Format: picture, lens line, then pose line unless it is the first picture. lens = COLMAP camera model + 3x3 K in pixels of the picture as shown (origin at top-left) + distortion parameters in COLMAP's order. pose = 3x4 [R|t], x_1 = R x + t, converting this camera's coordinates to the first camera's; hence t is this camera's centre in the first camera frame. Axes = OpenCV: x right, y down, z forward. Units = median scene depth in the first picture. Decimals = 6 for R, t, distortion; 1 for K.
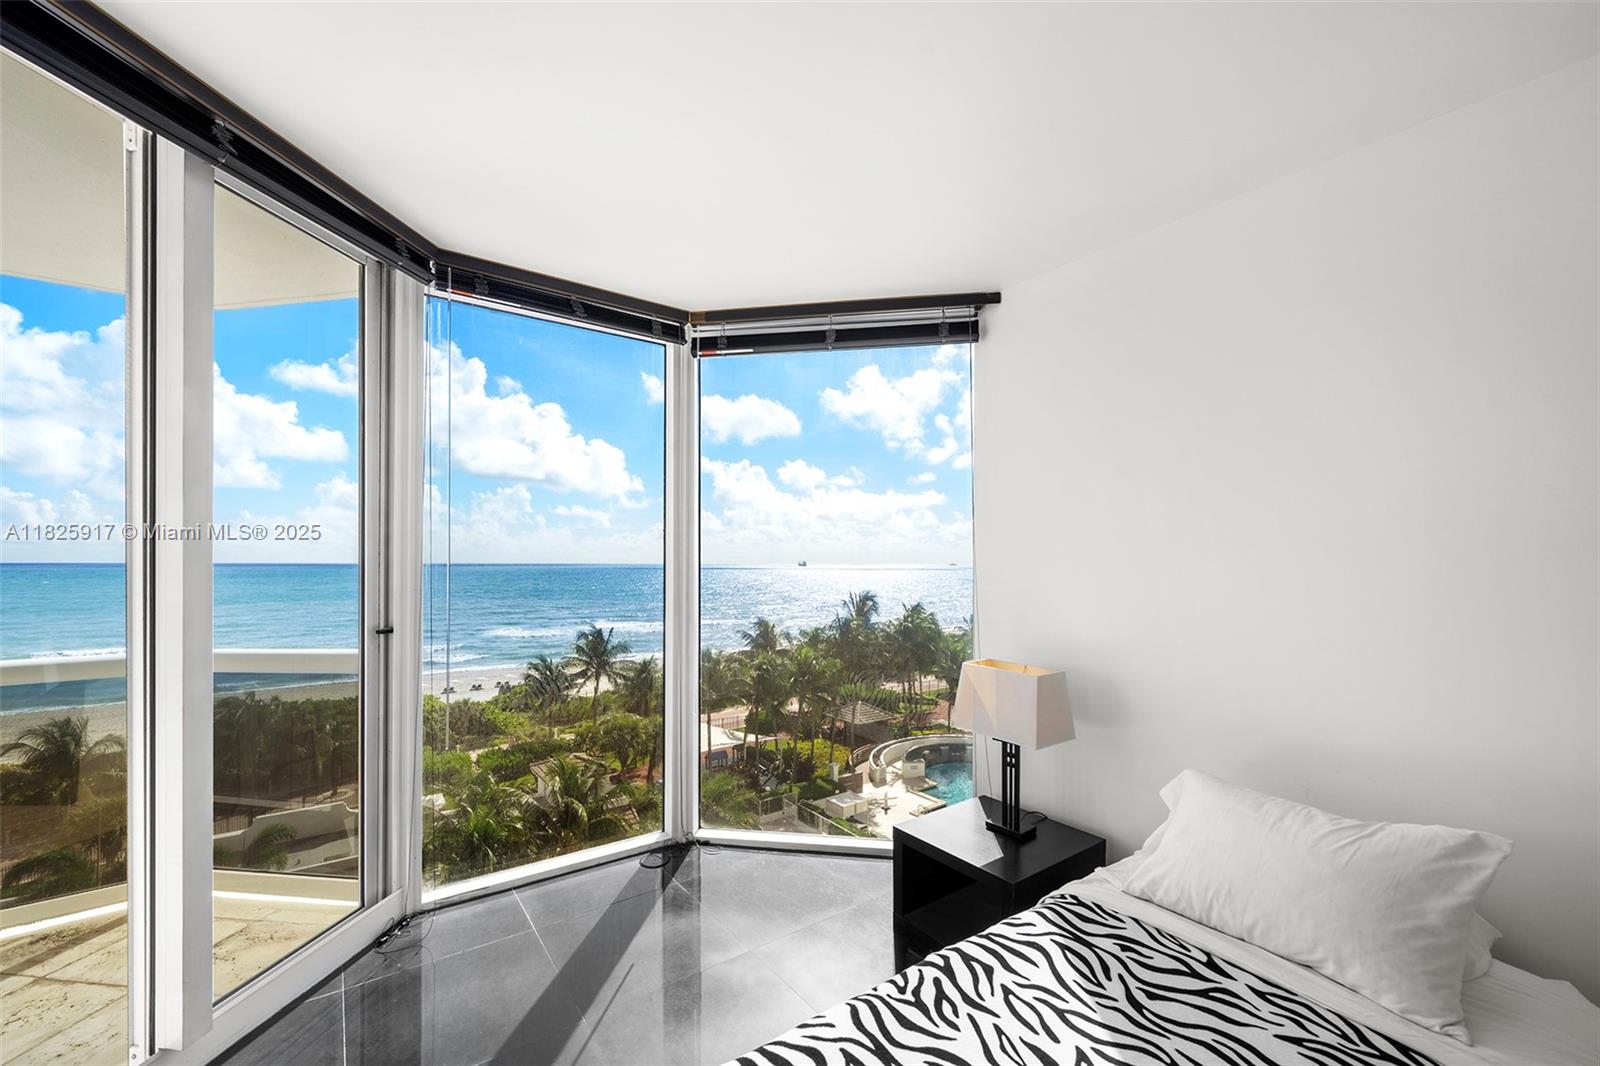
lens RADIAL K [[632.0, 0, 793.4], [0, 632.0, 551.9], [0, 0, 1]] dist [-0.000938, -0.000089]
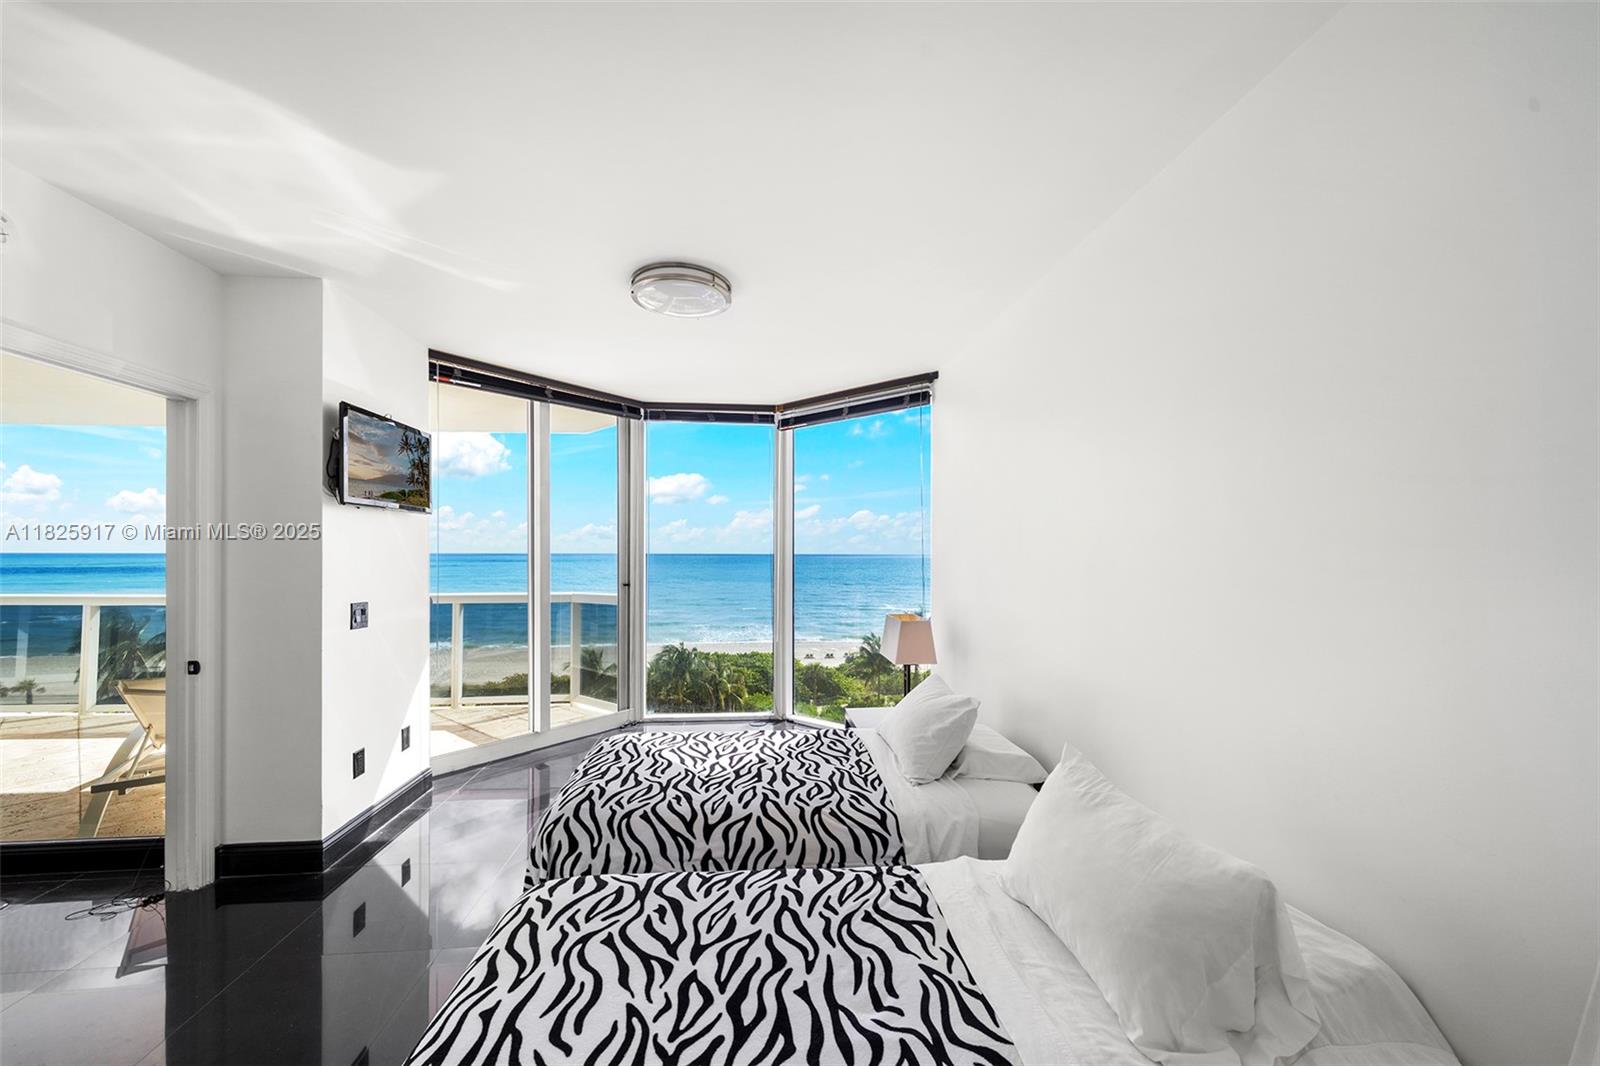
lens RADIAL K [[581.3, 0, 794.4], [0, 581.3, 536.4], [0, 0, 1]] dist [0.002358, -0.000095]
pose [[0.864248, -0.014618, -0.502854, 0.701628], [0.008547, 0.999860, -0.014377, -0.003189], [0.502994, 0.008127, 0.864252, -0.346738]]
